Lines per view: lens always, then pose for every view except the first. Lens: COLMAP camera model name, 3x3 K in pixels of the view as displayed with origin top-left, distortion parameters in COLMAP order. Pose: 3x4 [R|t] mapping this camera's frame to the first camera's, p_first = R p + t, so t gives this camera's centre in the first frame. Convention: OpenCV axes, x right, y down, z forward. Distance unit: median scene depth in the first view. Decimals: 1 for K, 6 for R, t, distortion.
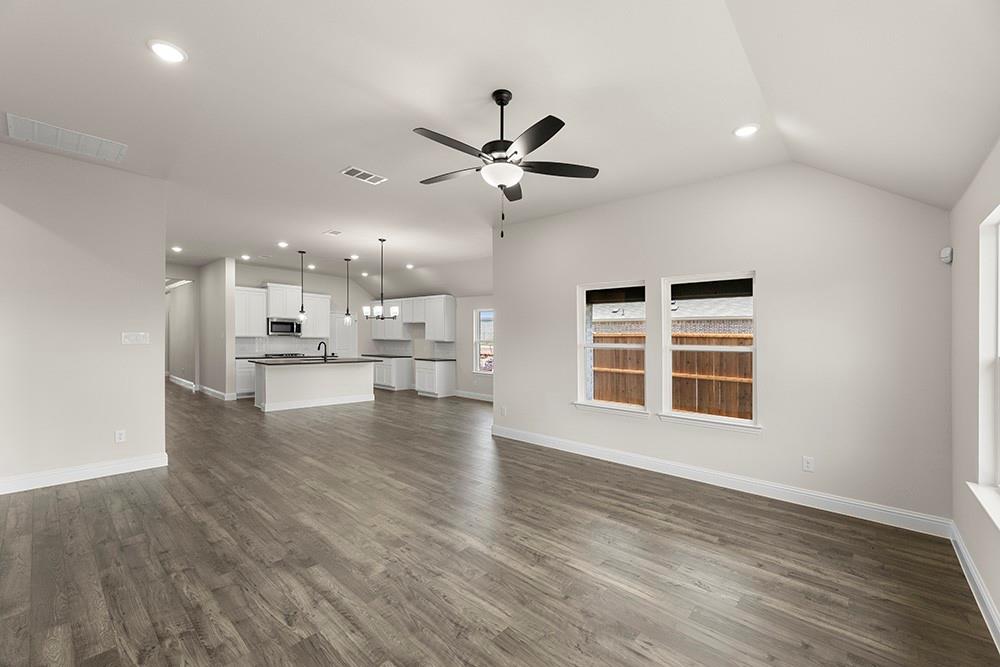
lens RADIAL K [[414.8, 0, 496.7], [0, 414.8, 350.6], [0, 0, 1]] dist [0.000563, 0.000008]
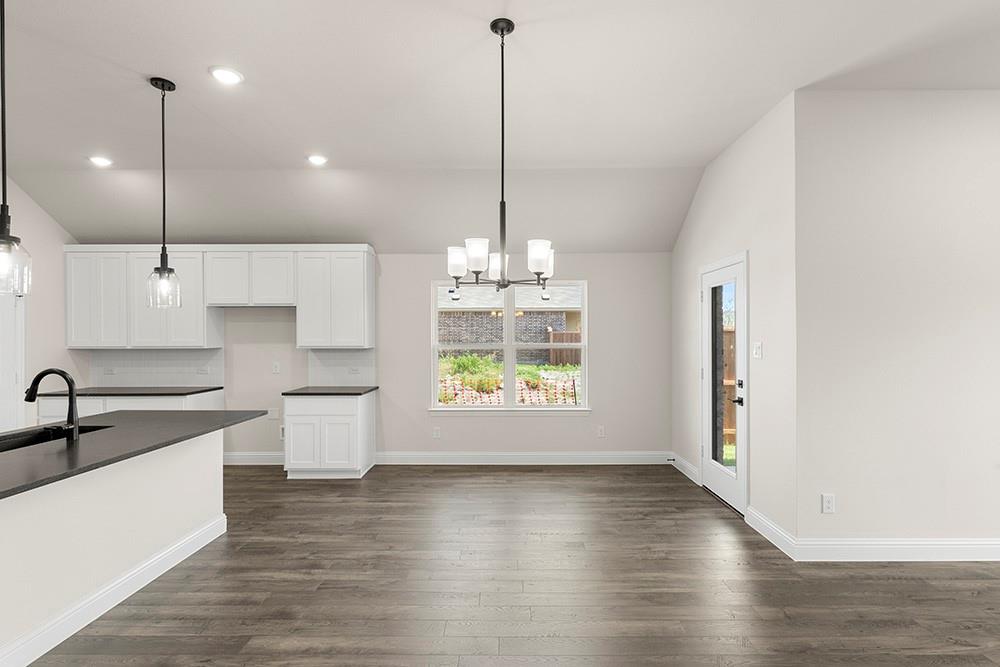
lens RADIAL K [[473.8, 0, 505.7], [0, 473.8, 335.9], [0, 0, 1]] dist [0.000389, 0.000357]
pose [[0.751241, -0.017489, 0.659796, -0.382376], [0.032440, 0.999419, -0.010446, -0.028500], [-0.659230, 0.029251, 0.751372, 0.568755]]
